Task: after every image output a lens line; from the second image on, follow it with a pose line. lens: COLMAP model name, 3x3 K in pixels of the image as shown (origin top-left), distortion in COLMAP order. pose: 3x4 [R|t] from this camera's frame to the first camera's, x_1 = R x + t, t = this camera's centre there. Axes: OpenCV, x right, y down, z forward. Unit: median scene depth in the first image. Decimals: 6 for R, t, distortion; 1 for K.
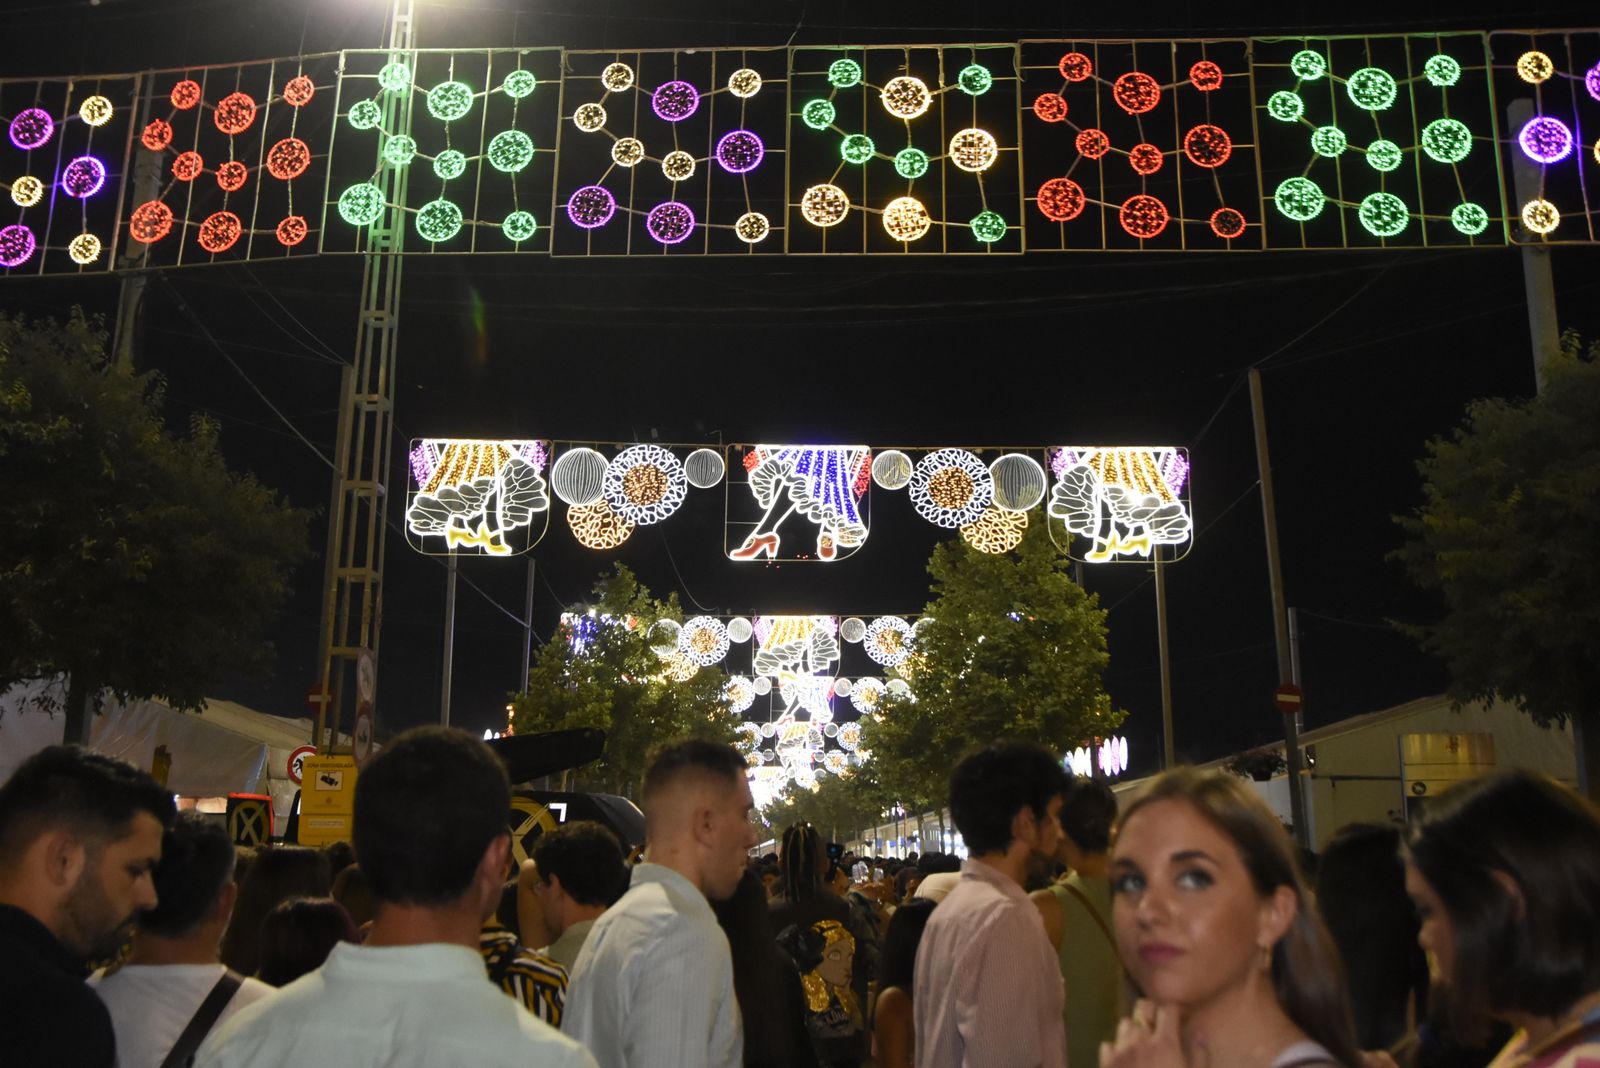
lens RADIAL K [[1300.1, 0, 775.3], [0, 1300.1, 561.9], [0, 0, 1]] dist [-0.102474, 0.143560]
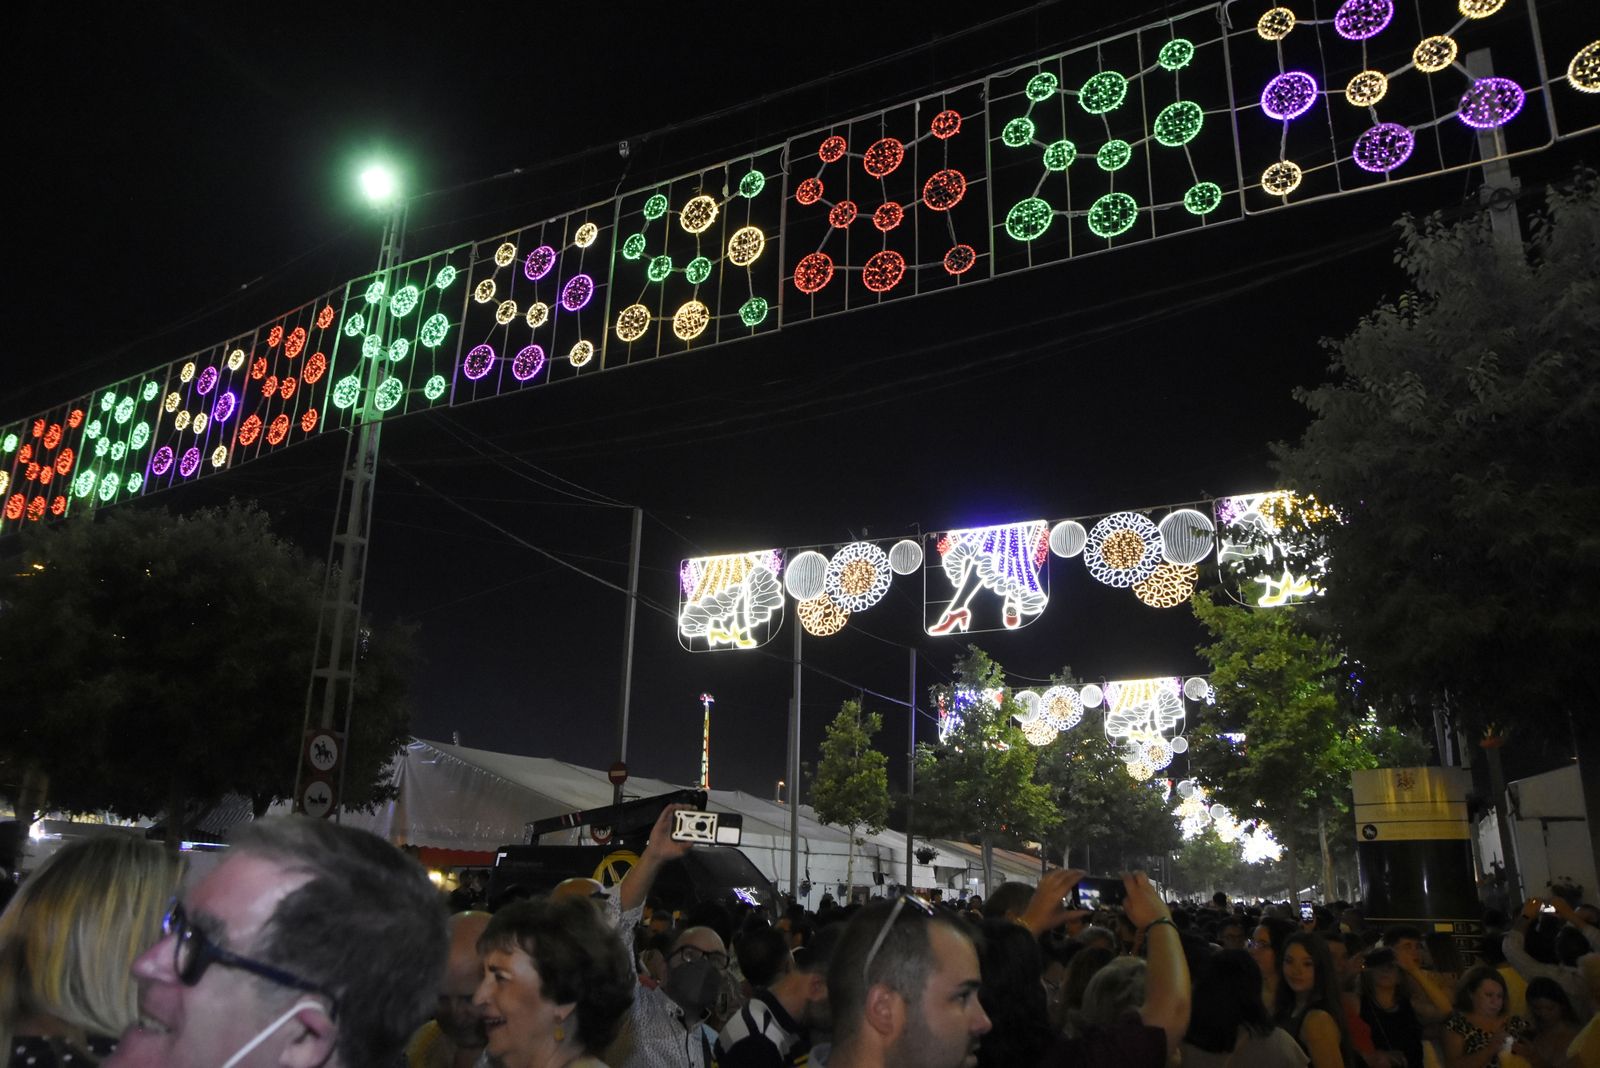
lens RADIAL K [[1096.6, 0, 745.6], [0, 1096.6, 570.1], [0, 0, 1]] dist [-0.116465, 0.109569]
pose [[0.909233, -0.107984, -0.402038, 0.212981], [0.077802, 0.992833, -0.090714, 0.015937], [0.408952, 0.051201, 0.911118, 0.074055]]
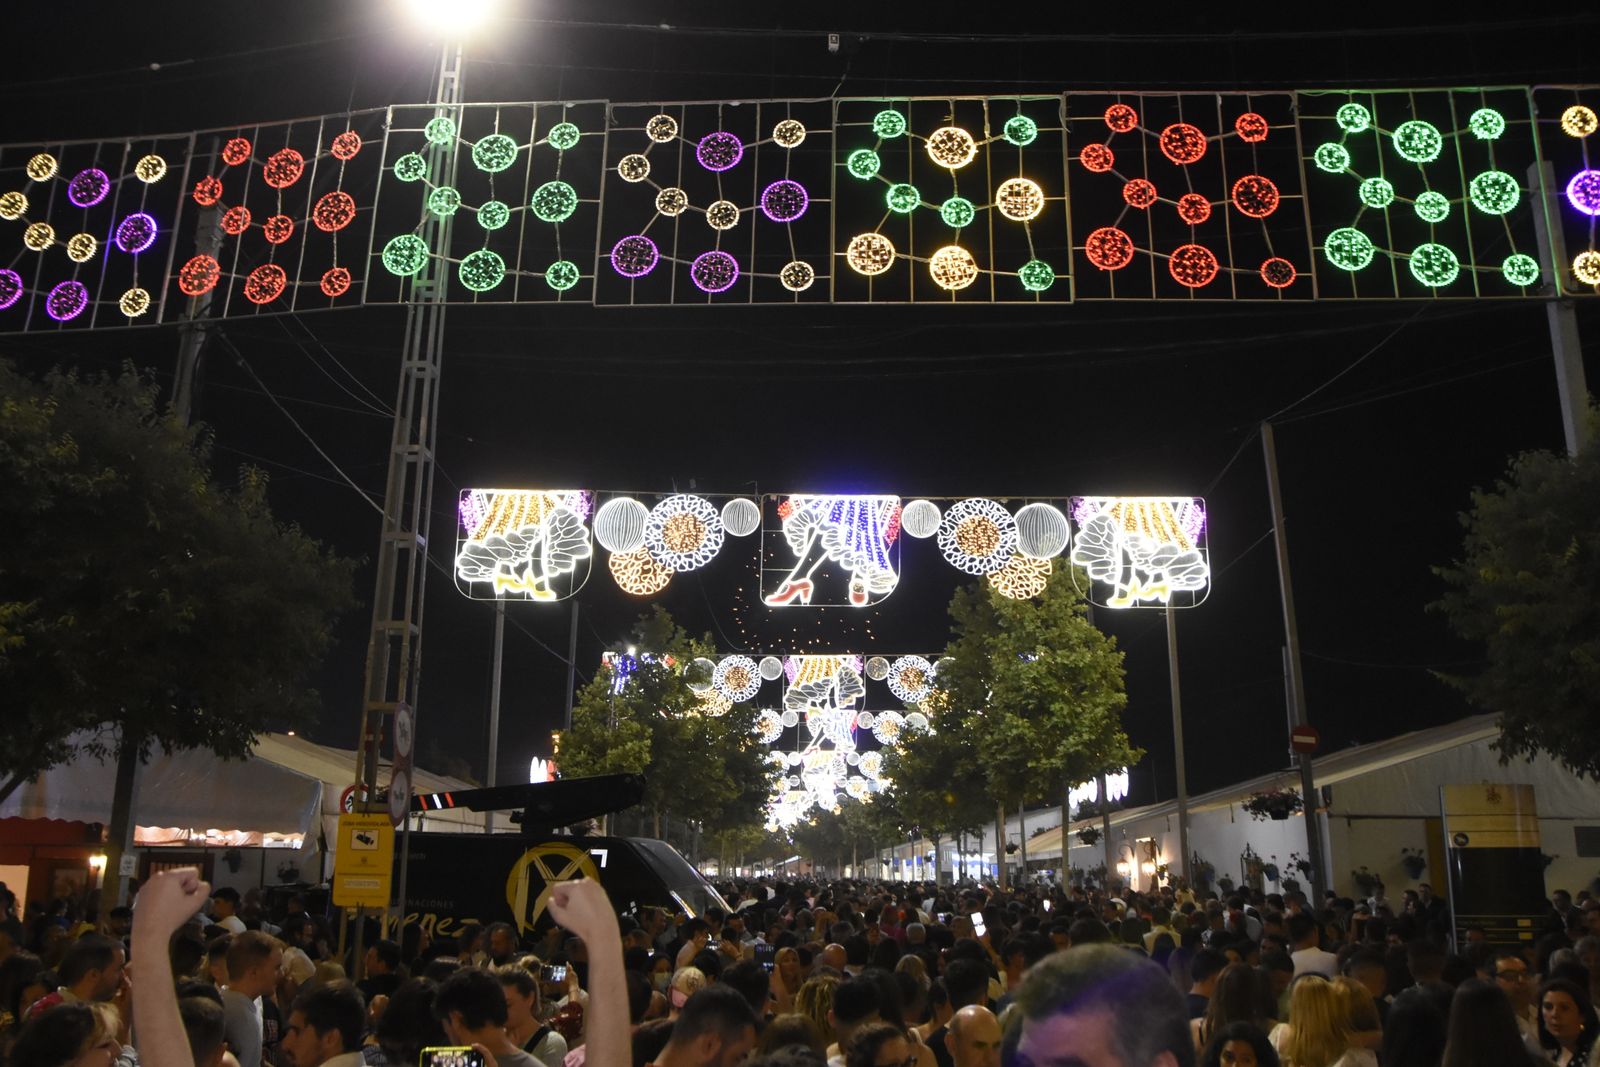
lens RADIAL K [[1201.0, 0, 794.8], [0, 1201.0, 573.5], [0, 0, 1]] dist [-0.132987, 0.126292]
pose [[0.999986, 0.000623, -0.005241, -0.006416], [-0.000748, 0.999716, -0.023811, -0.004302], [0.005225, 0.023814, 0.999703, 0.040740]]
